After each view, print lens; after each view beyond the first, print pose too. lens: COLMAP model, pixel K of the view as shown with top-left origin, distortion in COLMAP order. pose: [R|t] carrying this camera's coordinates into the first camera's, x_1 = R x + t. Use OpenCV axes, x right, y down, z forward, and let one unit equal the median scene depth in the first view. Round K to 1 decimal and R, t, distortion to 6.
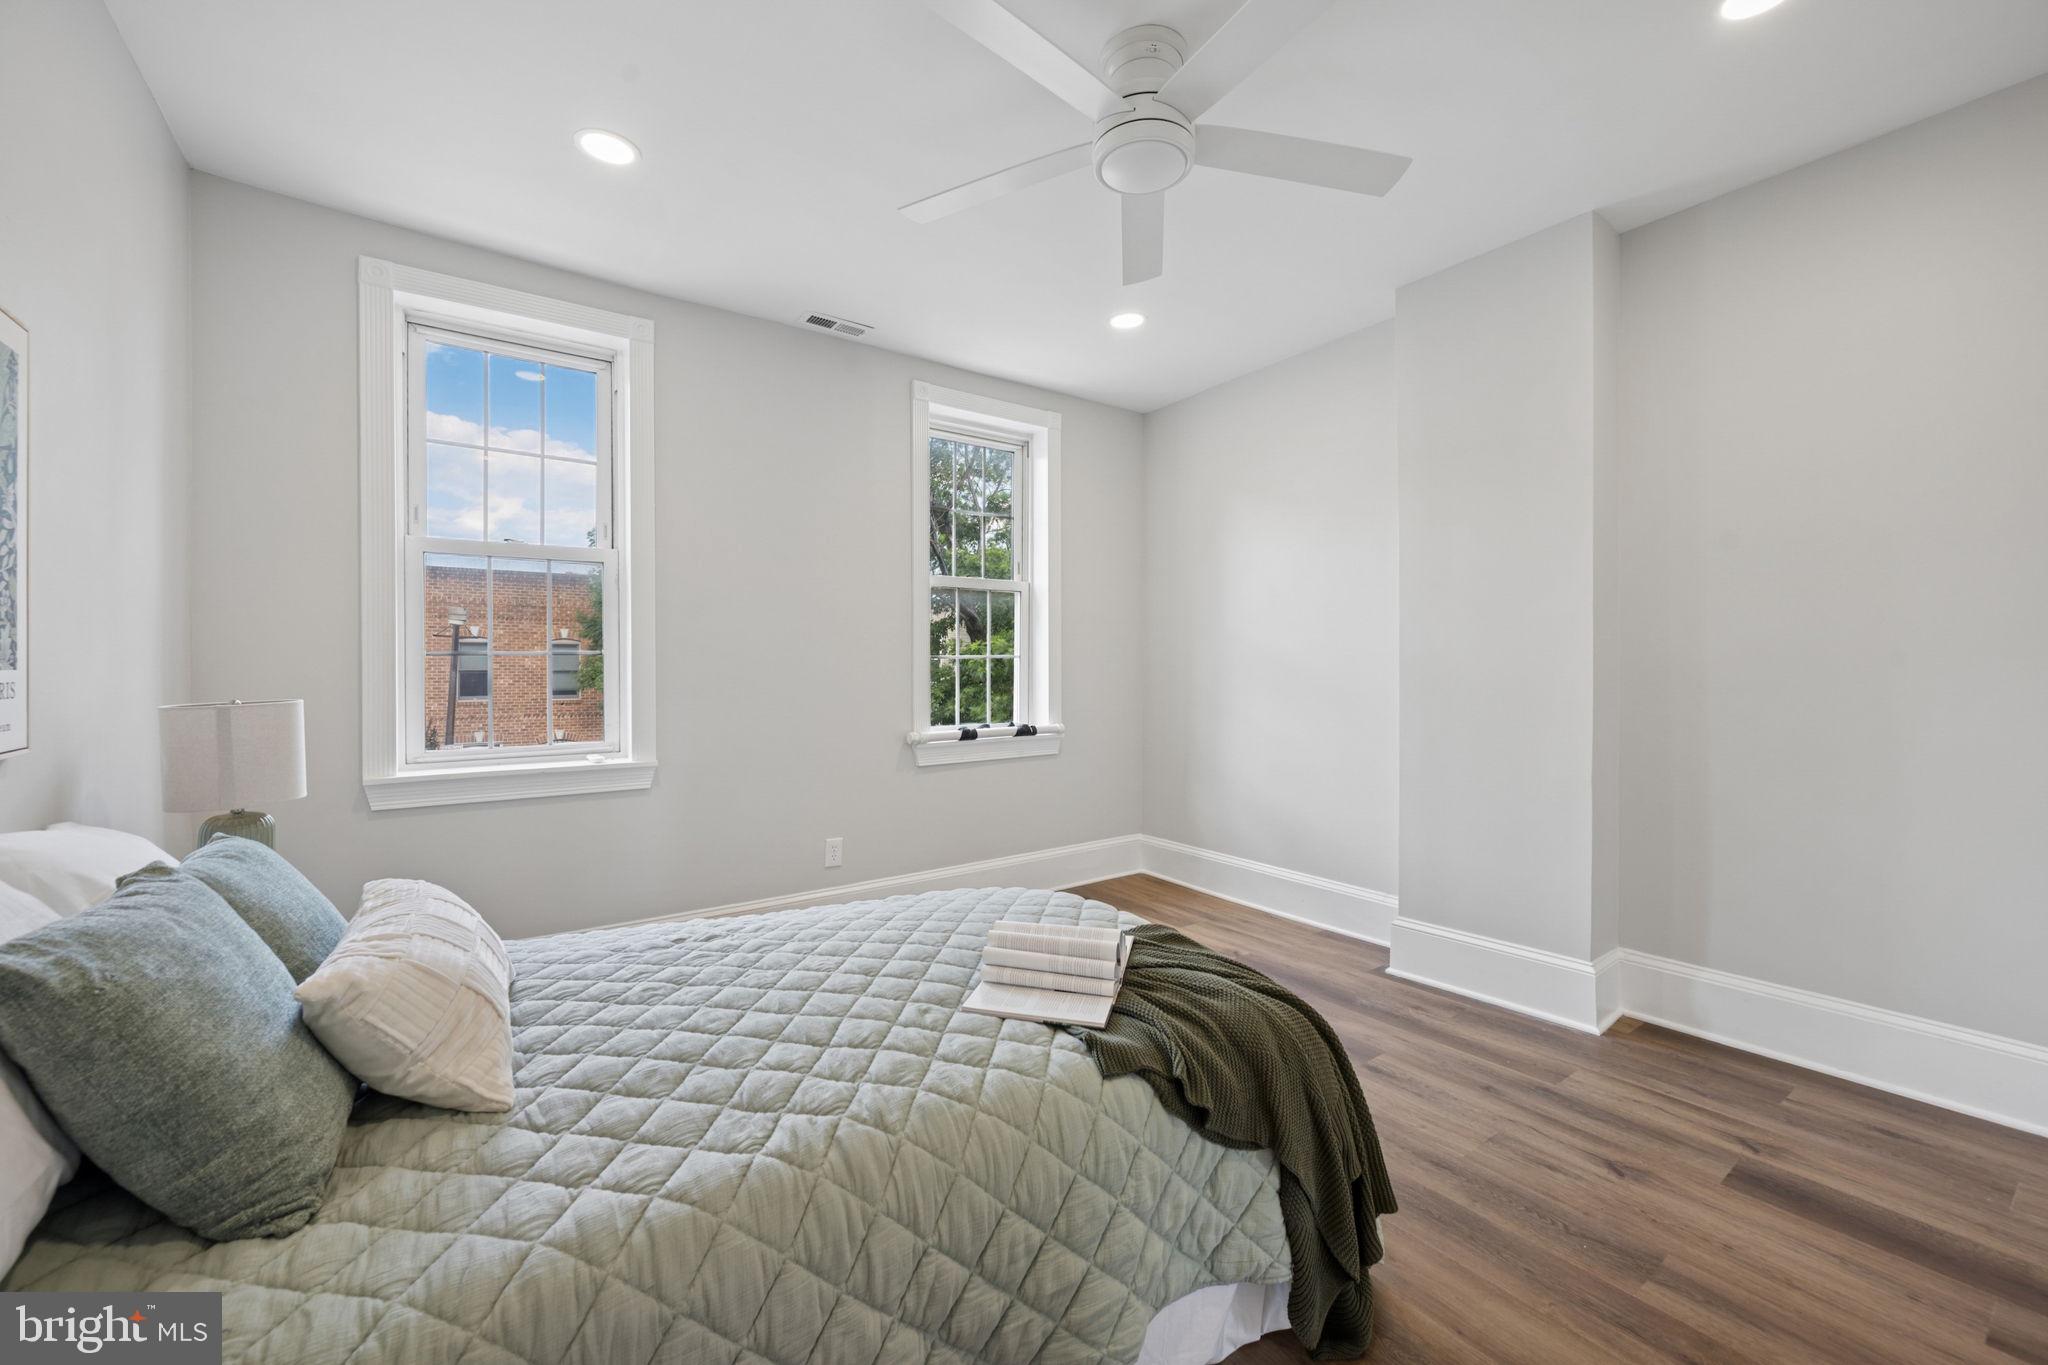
lens RADIAL K [[811.3, 0, 1034.4], [0, 811.3, 681.4], [0, 0, 1]] dist [-0.003244, 0.001360]
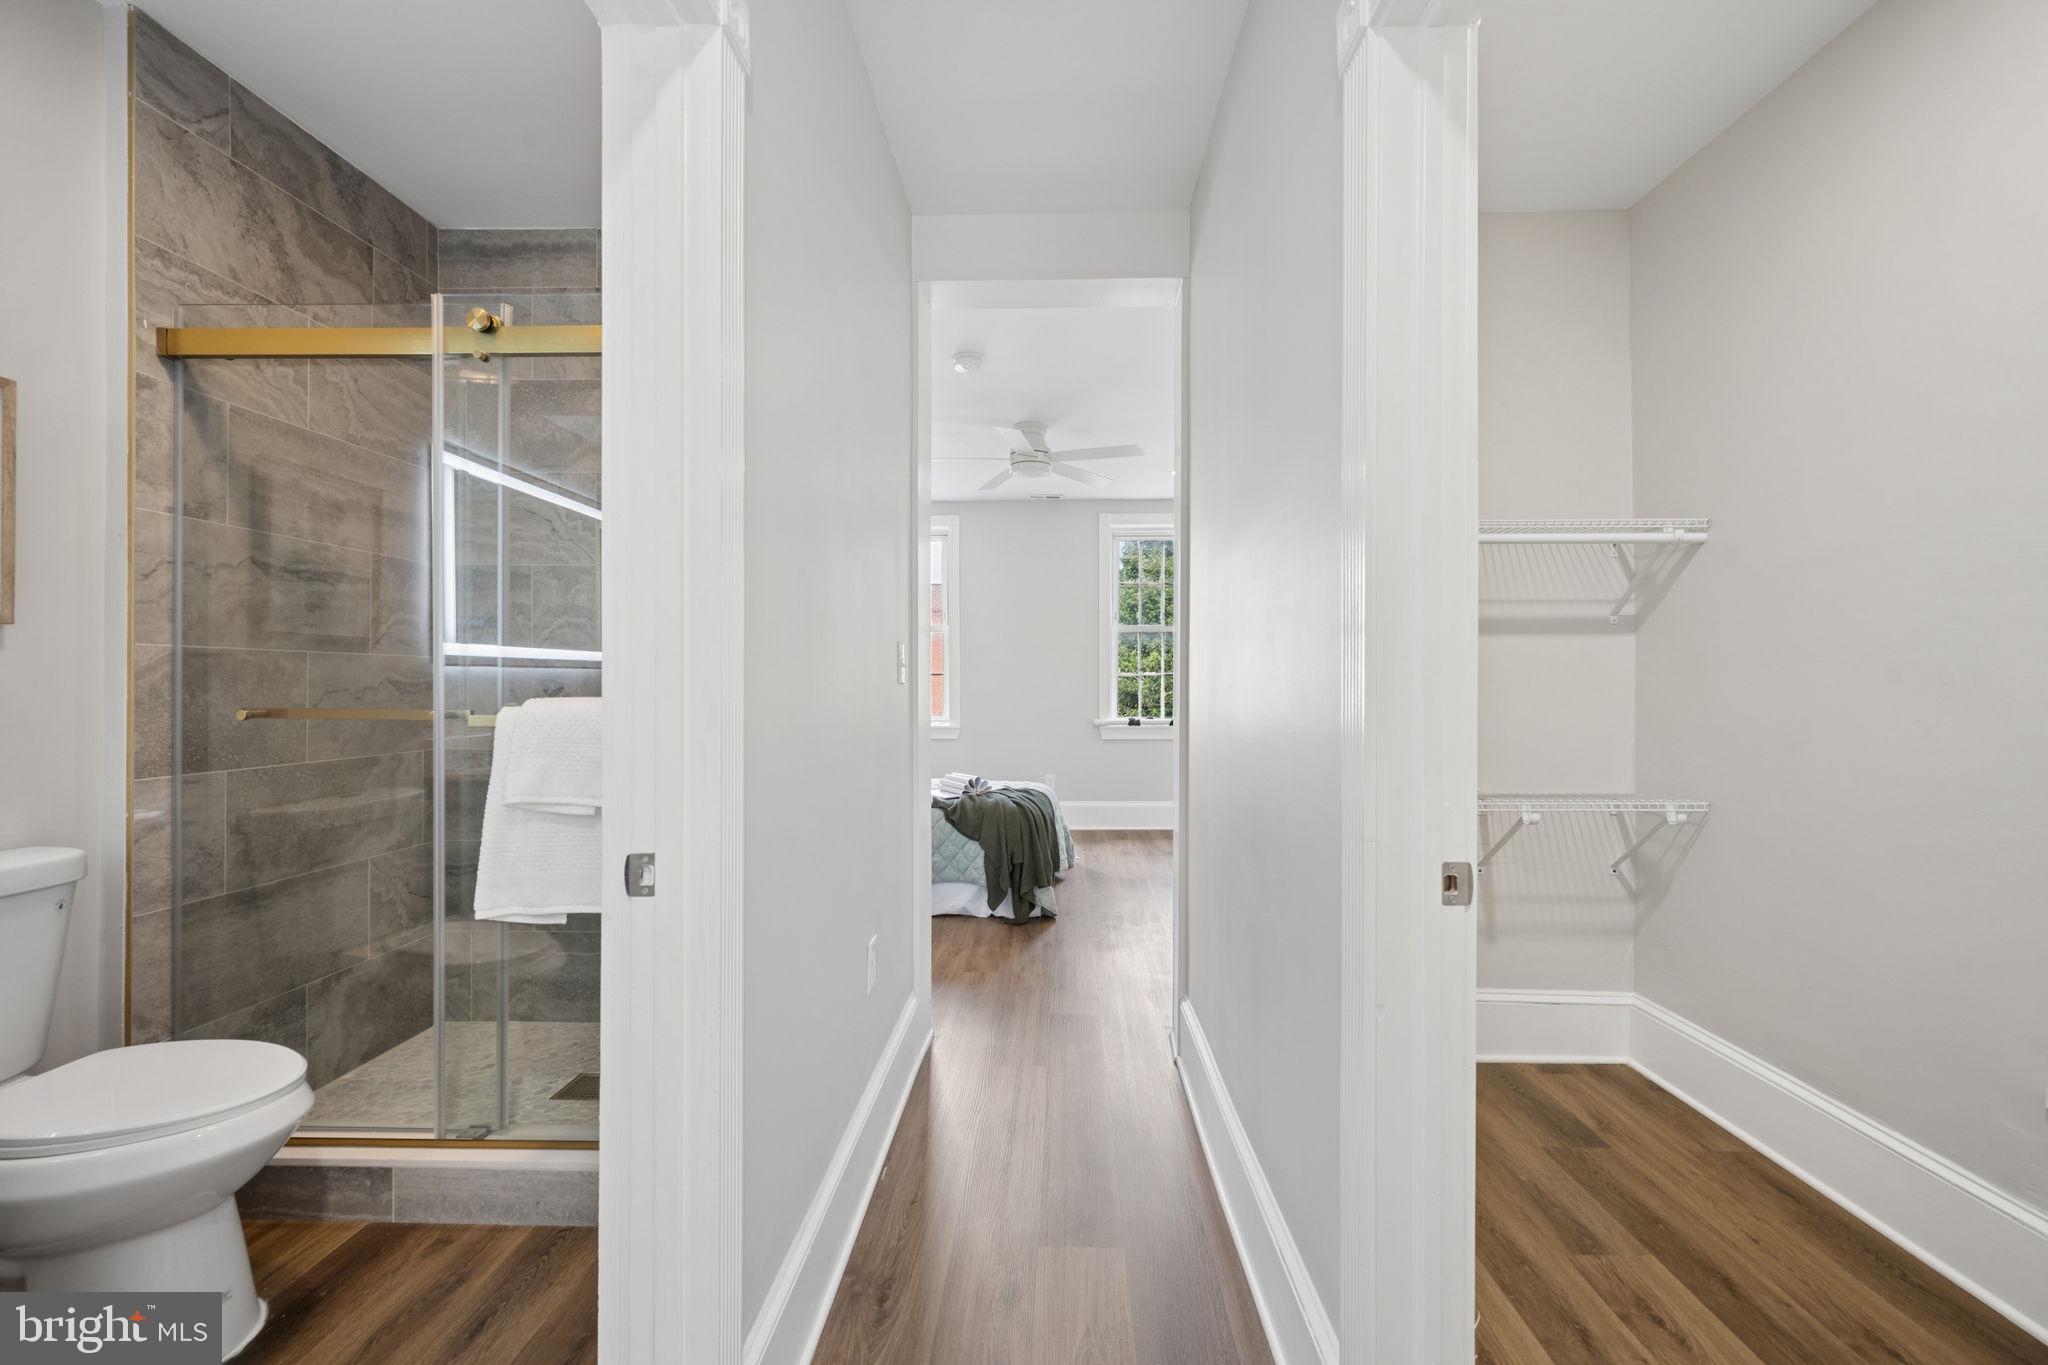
lens RADIAL K [[811.3, 0, 1030.6], [0, 811.3, 683.1], [0, 0, 1]] dist [-0.003244, 0.001360]
pose [[0.802855, 0.012401, -0.596045, 0.721094], [-0.016572, 0.999862, -0.001520, -0.007116], [0.595943, 0.011098, 0.802950, -0.432665]]
